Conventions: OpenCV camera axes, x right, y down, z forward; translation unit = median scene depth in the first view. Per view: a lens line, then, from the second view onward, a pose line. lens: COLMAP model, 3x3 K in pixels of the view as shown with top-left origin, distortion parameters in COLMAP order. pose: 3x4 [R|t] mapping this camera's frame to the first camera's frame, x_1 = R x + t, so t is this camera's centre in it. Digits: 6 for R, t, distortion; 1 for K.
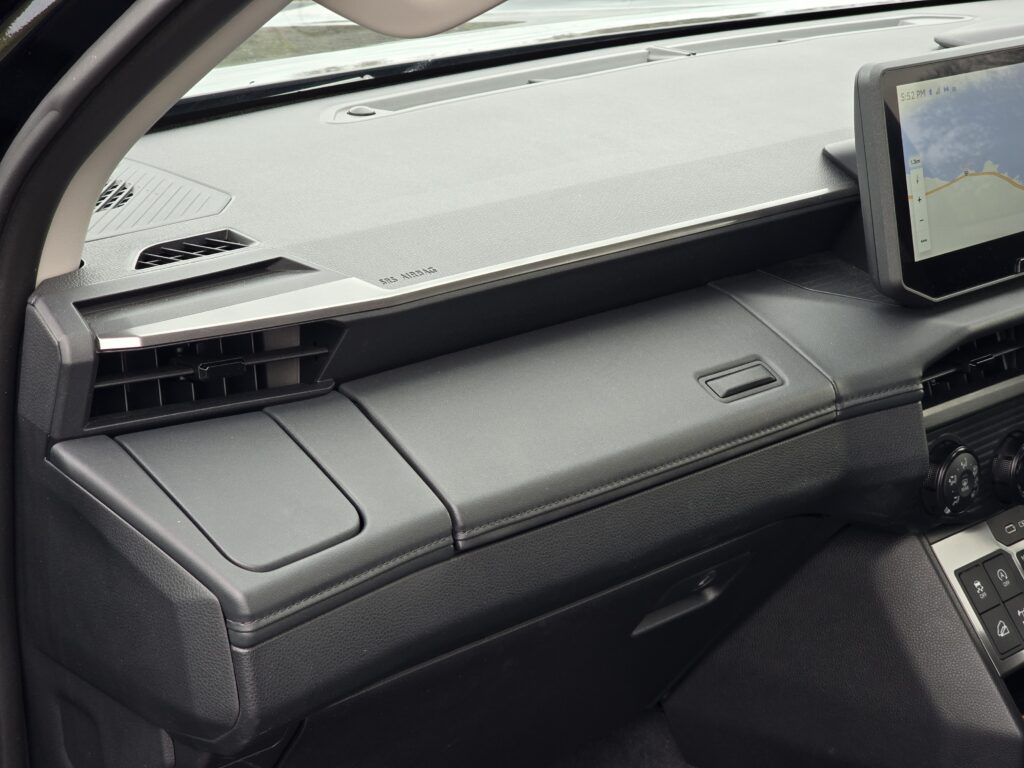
lens RADIAL K [[1919.4, 0, 509.9], [0, 1919.4, 407.7], [0, 0, 1]] dist [0.402086, -2.460512]
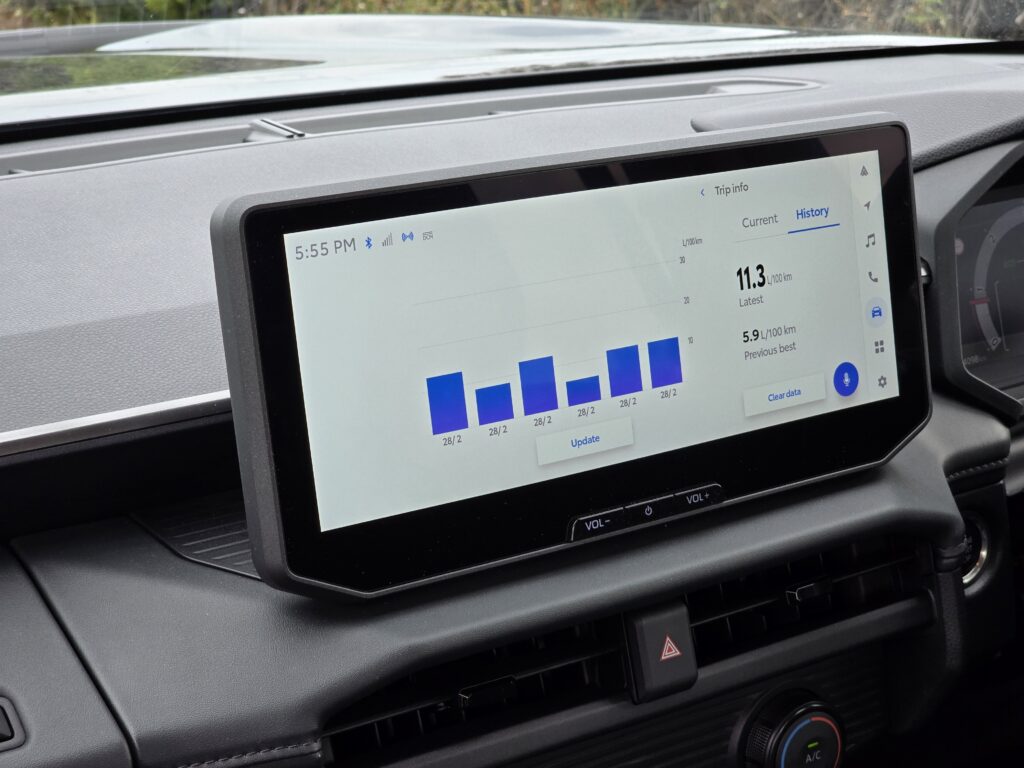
lens RADIAL K [[2058.0, 0, 512.0], [0, 2058.0, 384.0], [0, 0, 1]] dist [-0.423284, 4.501061]
pose [[0.987452, 0.047767, -0.150524, 0.333941], [-0.050843, 0.998568, -0.016652, -0.105343], [0.149514, 0.024096, 0.988466, 0.376889]]
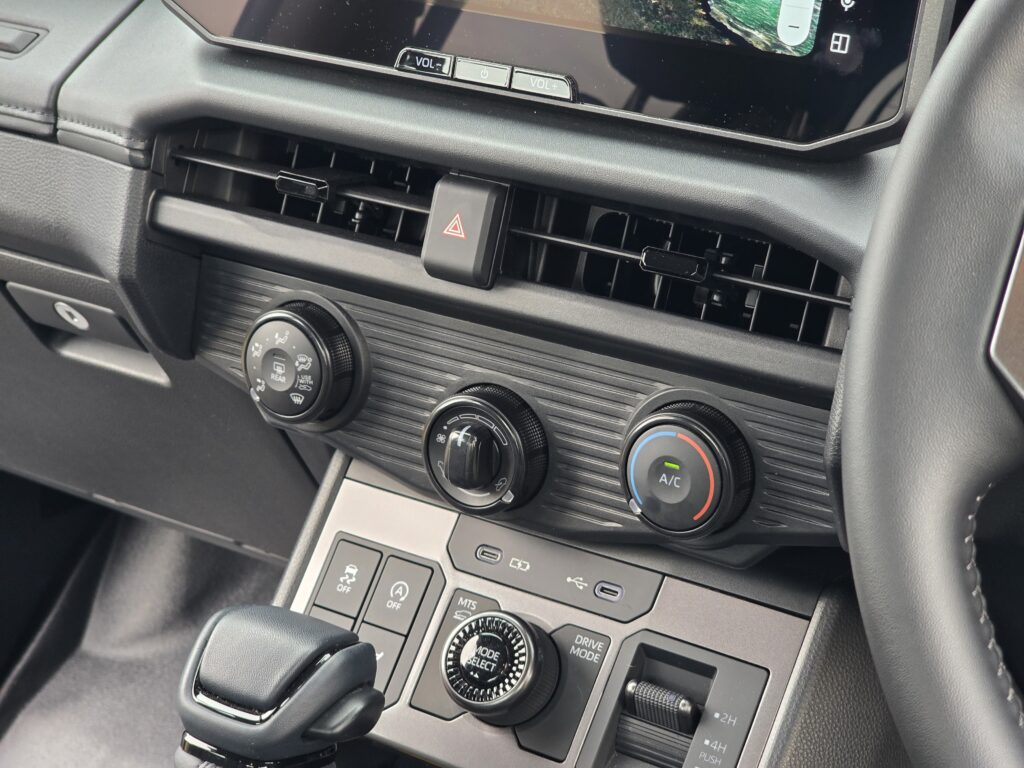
lens RADIAL K [[2058.0, 0, 512.0], [0, 2058.0, 384.0], [0, 0, 1]] dist [-0.423284, 4.501061]
pose [[0.211651, 0.353010, -0.911366, 0.850168], [-0.334129, 0.902440, 0.271956, -0.160934], [0.918456, 0.246954, 0.308953, 0.865963]]
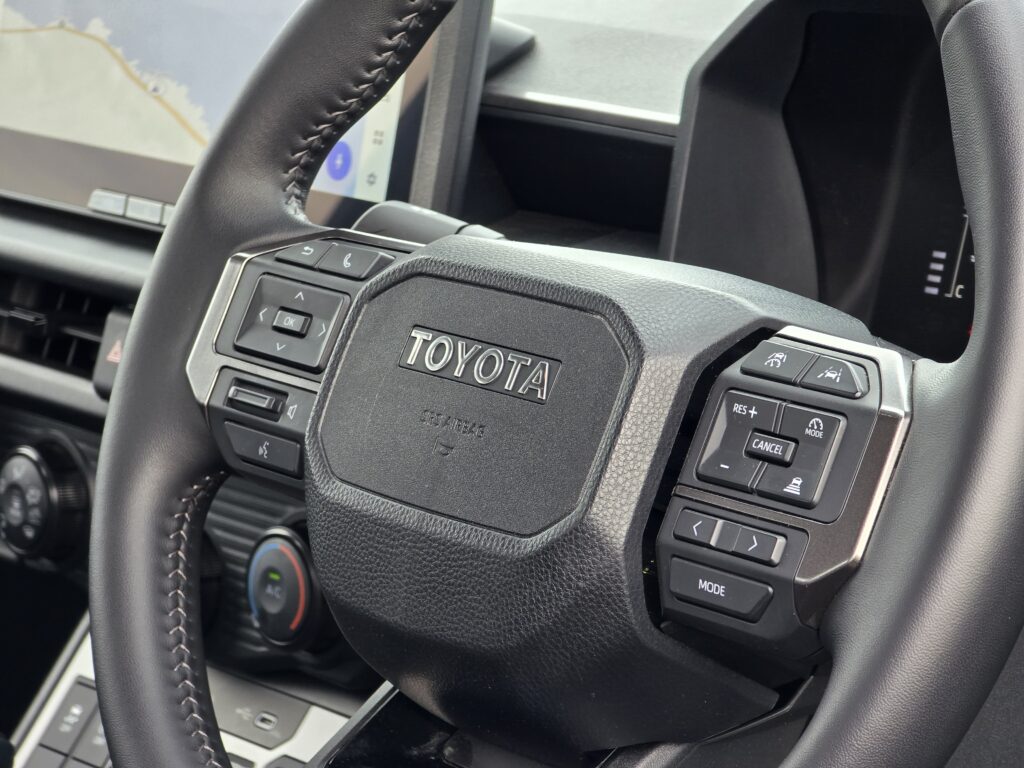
lens RADIAL K [[3520.1, 0, 512.0], [0, 3520.1, 384.0], [0, 0, 1]] dist [0.413157, -3.523134]
pose [[-0.078700, 0.201910, -0.976237, 1.351794], [-0.310044, 0.925752, 0.216463, -0.301049], [0.947459, 0.319712, -0.010255, 1.152988]]
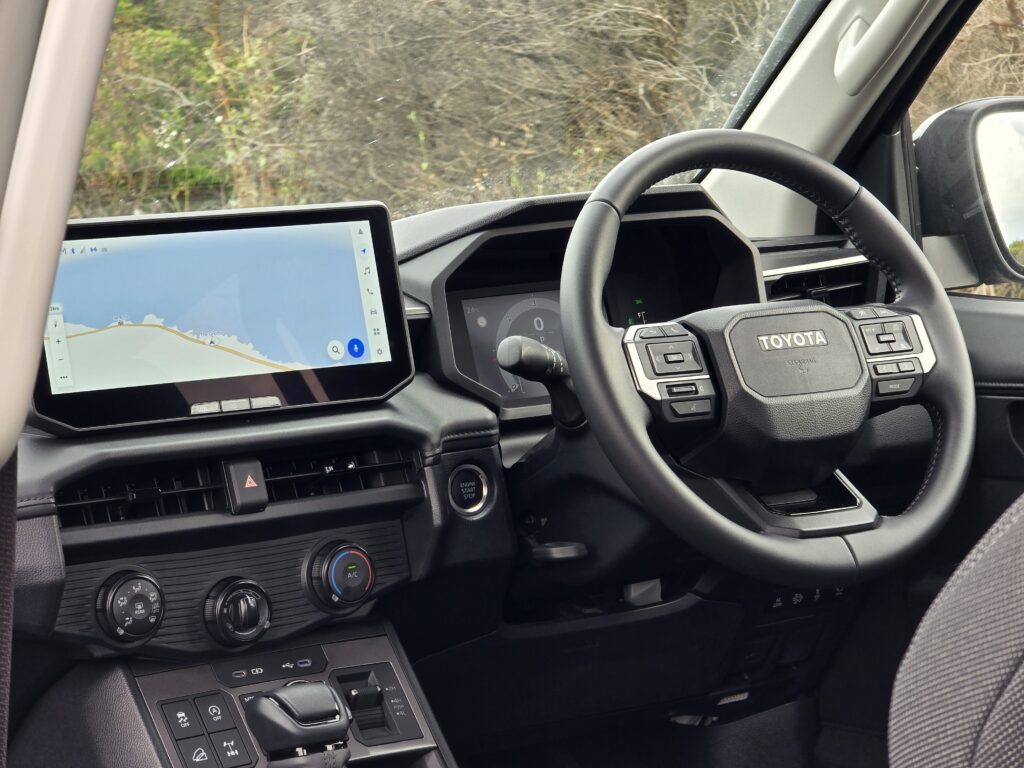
lens RADIAL K [[3520.1, 0, 512.0], [0, 3520.1, 384.0], [0, 0, 1]] dist [0.413157, -3.523134]
pose [[0.992952, -0.030301, -0.114575, 0.669204], [0.003919, 0.974631, -0.223785, 0.359932], [0.118449, 0.221759, 0.967880, -0.912366]]
